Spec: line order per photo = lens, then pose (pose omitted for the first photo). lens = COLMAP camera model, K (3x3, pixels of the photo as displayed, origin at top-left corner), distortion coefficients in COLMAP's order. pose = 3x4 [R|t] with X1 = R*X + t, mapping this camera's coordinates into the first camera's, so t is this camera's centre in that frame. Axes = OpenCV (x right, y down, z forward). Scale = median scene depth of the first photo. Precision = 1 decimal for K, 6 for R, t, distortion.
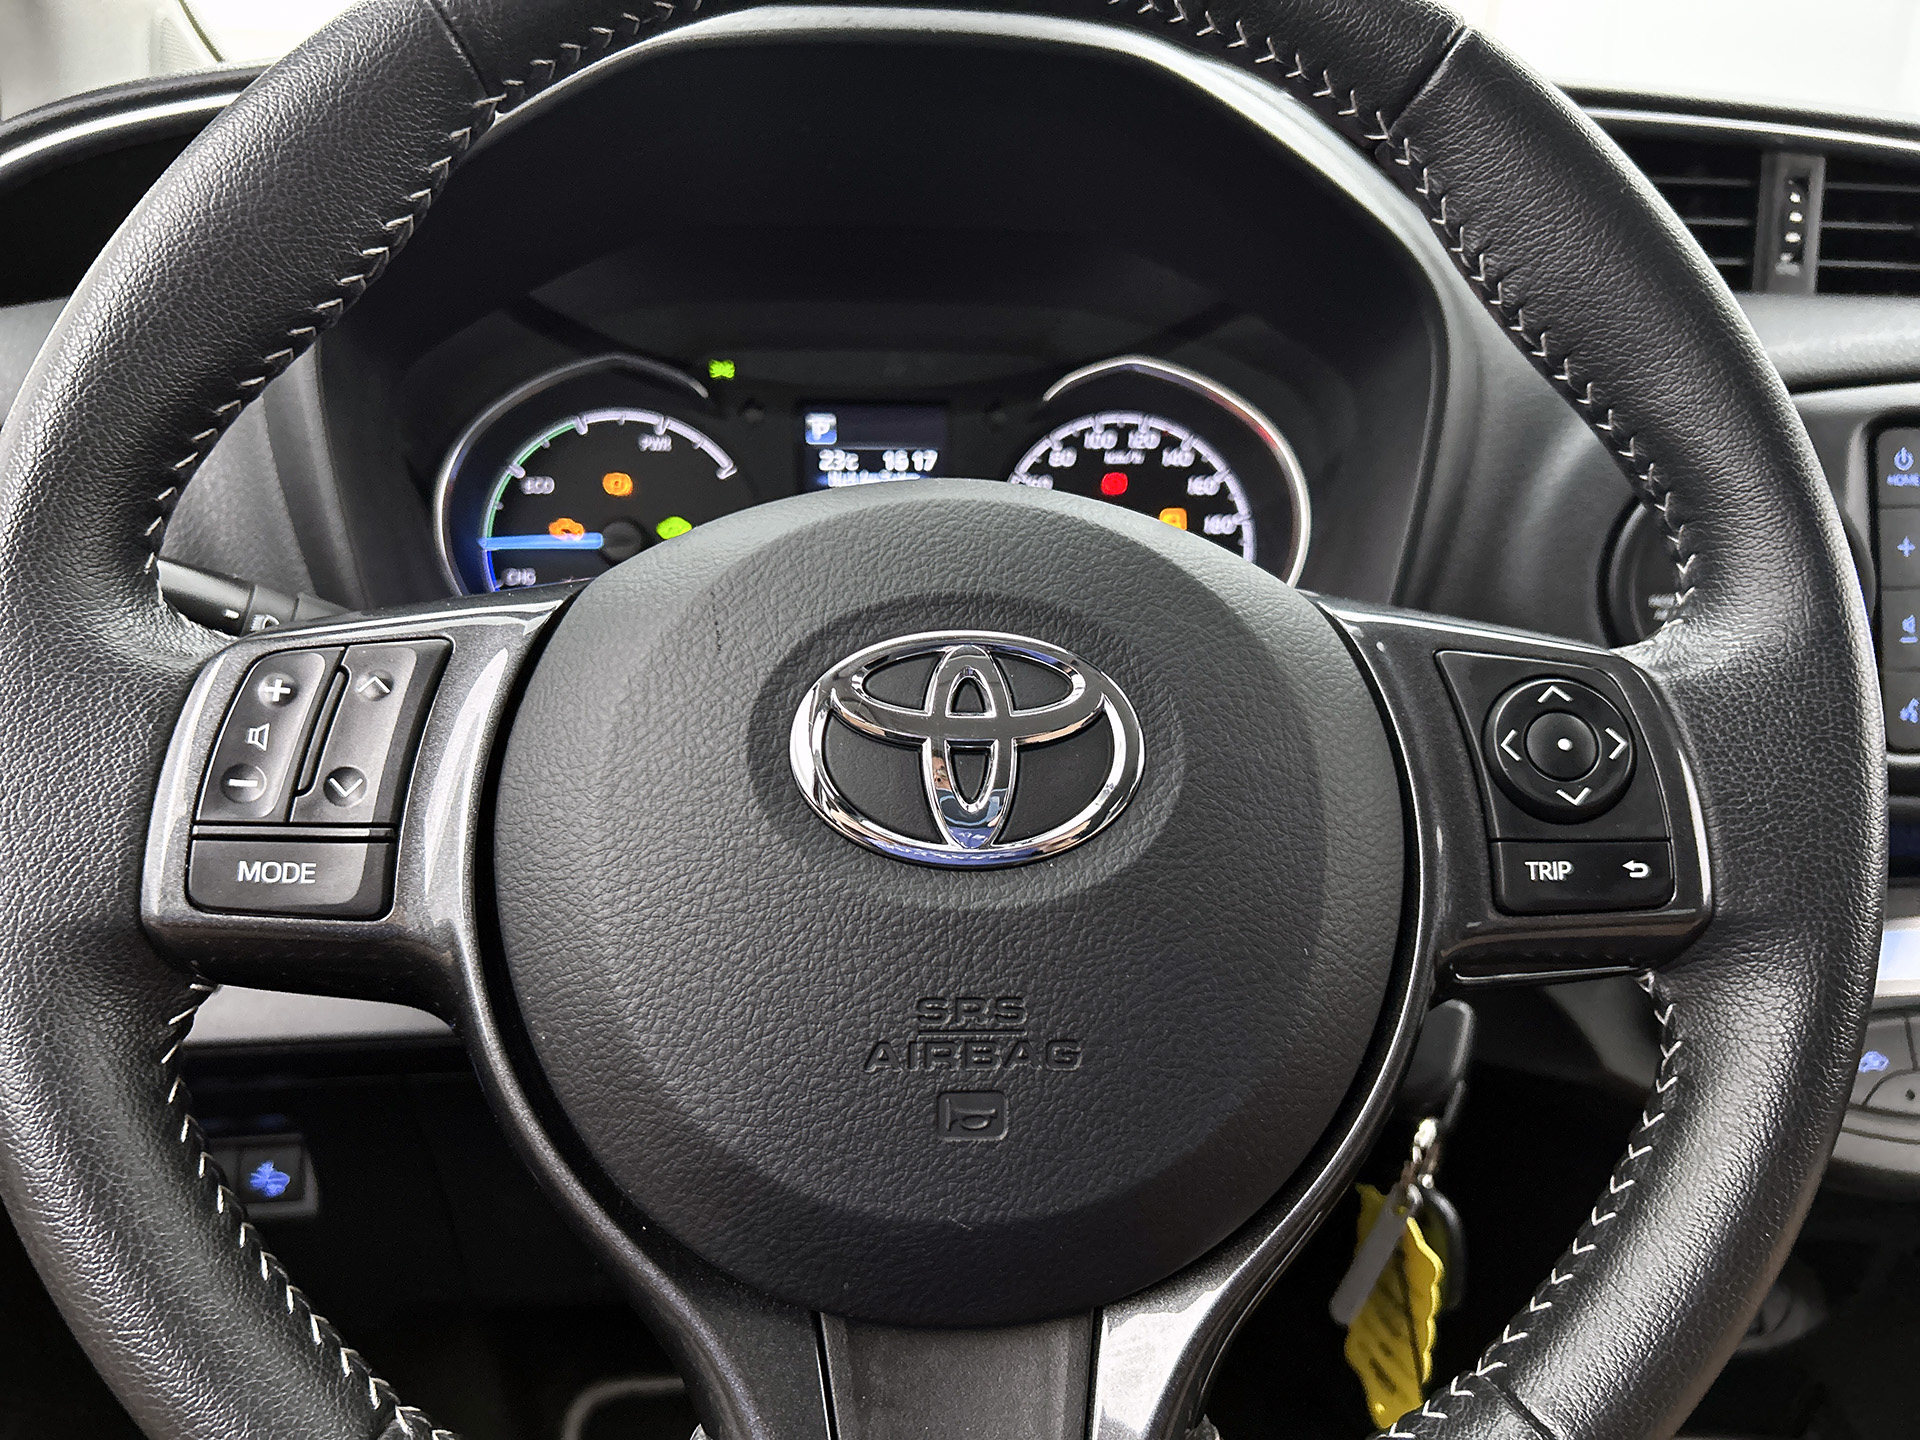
lens RADIAL K [[1474.8, 0, 960.0], [0, 1474.8, 720.0], [0, 0, 1]] dist [-0.005366, -0.007565]
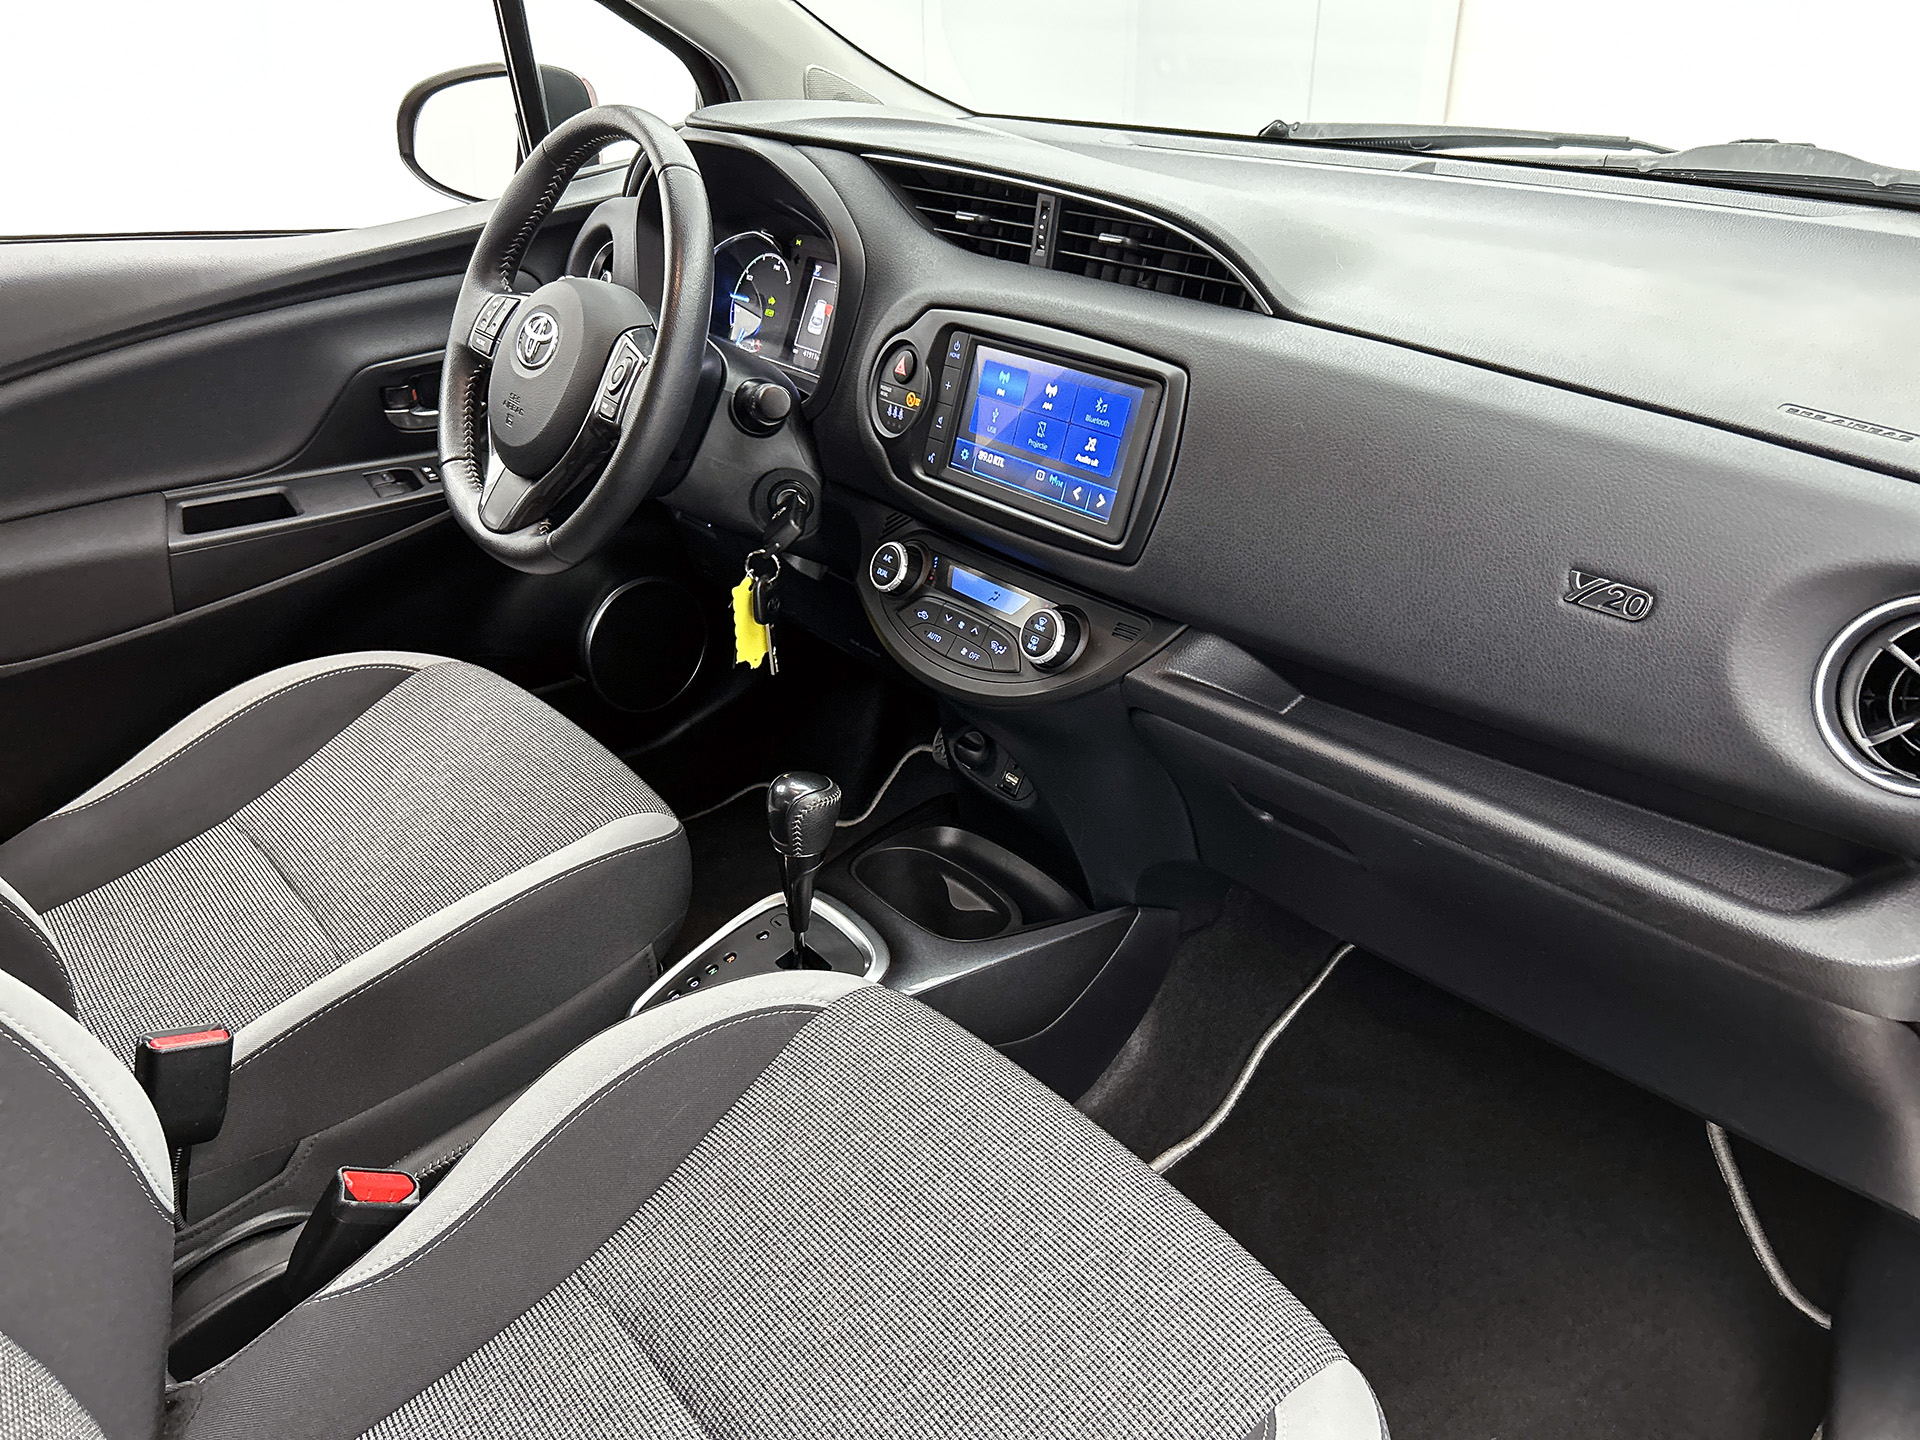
lens RADIAL K [[1462.2, 0, 964.1], [0, 1462.2, 747.7], [0, 0, 1]] dist [0.005592, -0.000292]
pose [[0.535281, 0.377719, -0.755515, 2.310642], [-0.257011, 0.924868, 0.280295, -0.214999], [0.804624, 0.044139, 0.592142, -0.251573]]
